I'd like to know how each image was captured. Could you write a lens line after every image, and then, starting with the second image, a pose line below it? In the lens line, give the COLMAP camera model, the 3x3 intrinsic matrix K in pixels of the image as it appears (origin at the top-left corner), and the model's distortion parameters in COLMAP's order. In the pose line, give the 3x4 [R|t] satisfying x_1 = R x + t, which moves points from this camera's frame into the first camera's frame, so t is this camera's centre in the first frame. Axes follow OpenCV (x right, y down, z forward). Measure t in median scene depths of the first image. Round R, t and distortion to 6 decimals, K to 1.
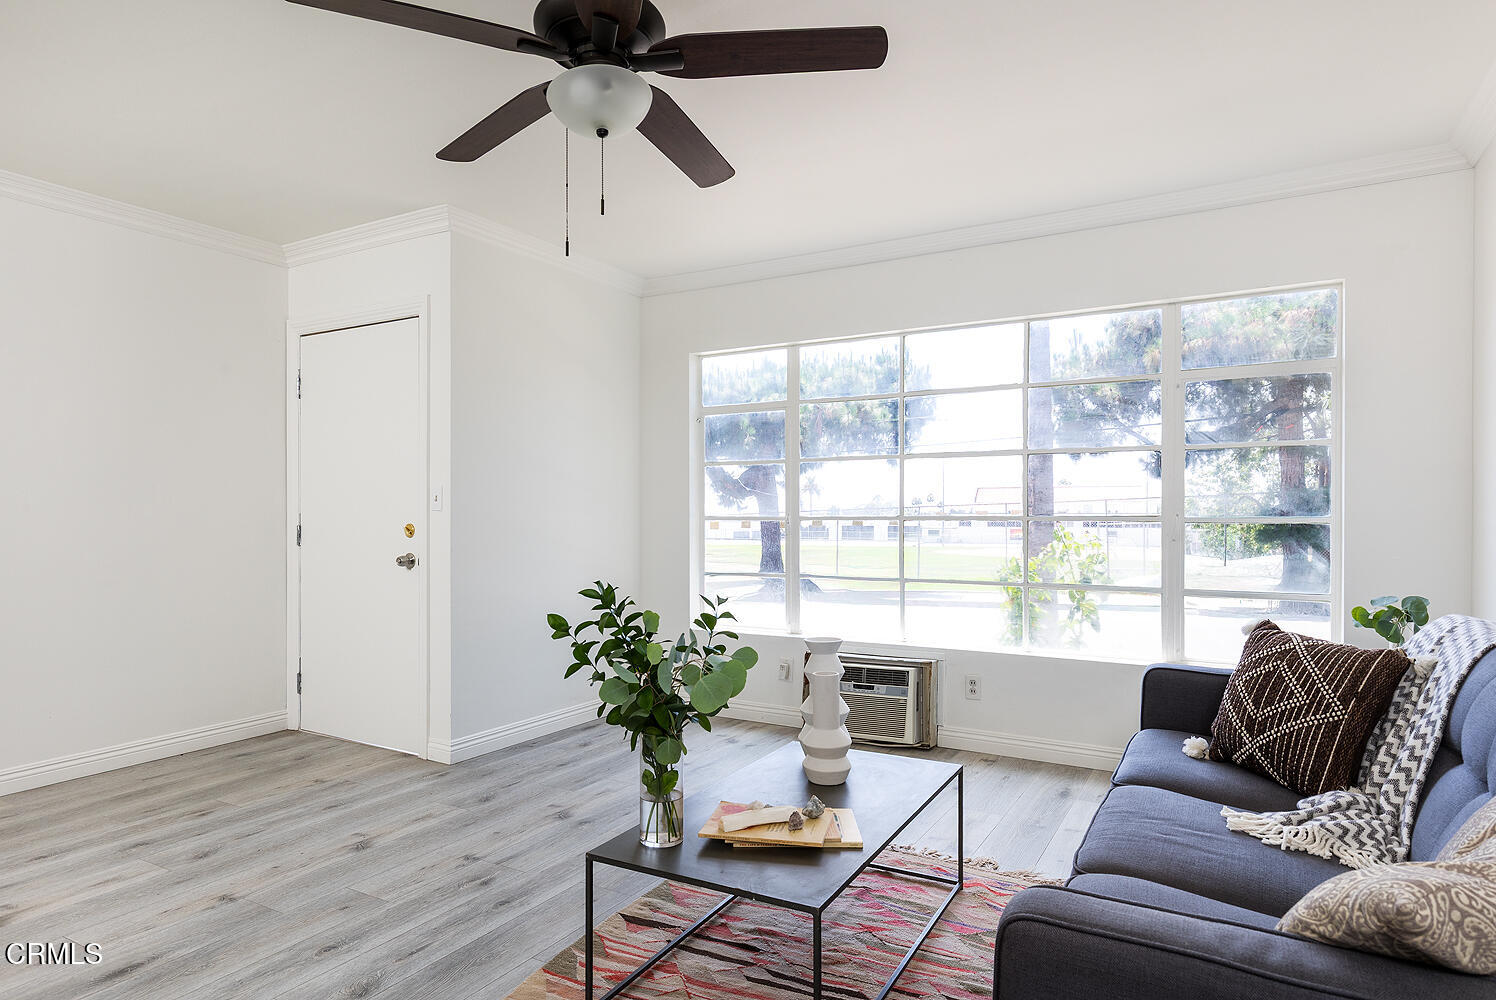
lens RADIAL K [[879.0, 0, 741.0], [0, 879.0, 520.7], [0, 0, 1]] dist [0.005860, 0.001428]
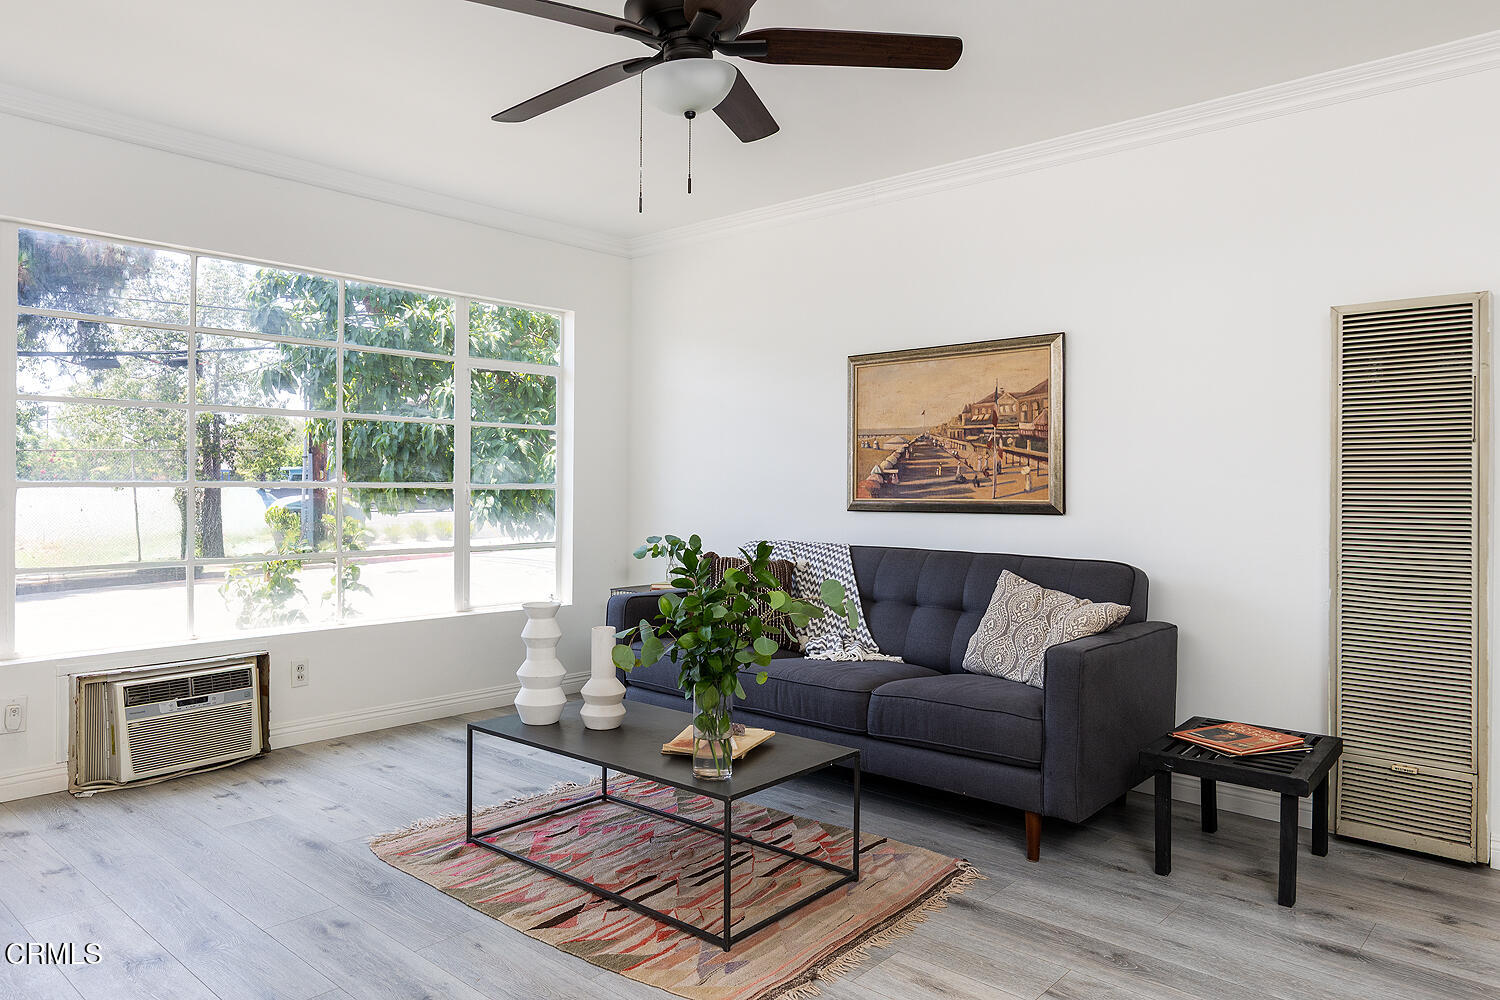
lens RADIAL K [[963.2, 0, 750.0], [0, 963.2, 500.0], [0, 0, 1]] dist [-0.000811, -0.000315]
pose [[0.211787, -0.009481, 0.977270, -1.025278], [0.011826, 0.999905, 0.007138, 0.018169], [-0.977244, 0.010046, 0.211879, 0.585034]]
